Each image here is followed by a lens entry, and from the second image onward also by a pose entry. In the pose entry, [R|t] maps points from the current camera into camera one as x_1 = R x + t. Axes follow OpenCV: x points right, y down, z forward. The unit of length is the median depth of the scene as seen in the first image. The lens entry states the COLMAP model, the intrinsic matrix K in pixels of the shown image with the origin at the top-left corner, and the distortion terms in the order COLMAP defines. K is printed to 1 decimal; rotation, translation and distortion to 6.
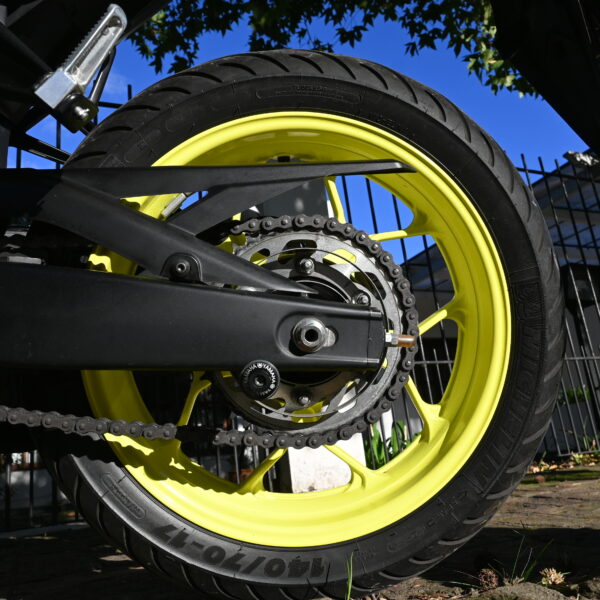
lens RADIAL K [[613.3, 0, 283.3], [0, 613.3, 299.2], [0, 0, 1]] dist [0.086906, -0.171628]
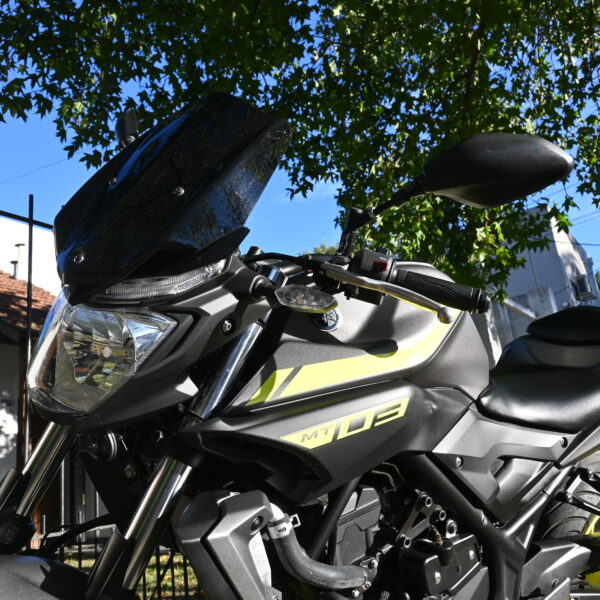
lens RADIAL K [[636.9, 0, 272.4], [0, 636.9, 300.3], [0, 0, 1]] dist [0.083525, -0.215428]
pose [[0.857412, 0.146862, 0.493231, -0.434393], [-0.108973, 0.988495, -0.104895, -0.089918], [-0.502961, 0.036189, 0.863551, -0.005786]]
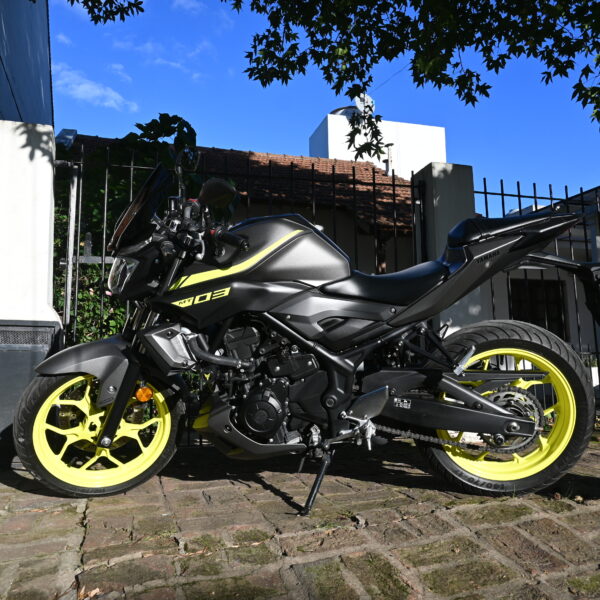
lens RADIAL K [[613.3, 0, 283.3], [0, 613.3, 299.2], [0, 0, 1]] dist [0.086906, -0.171628]
pose [[0.988014, 0.072399, -0.136333, -0.120401], [-0.049387, 0.985025, 0.165185, -0.172534], [0.146251, -0.156472, 0.976794, -0.371262]]
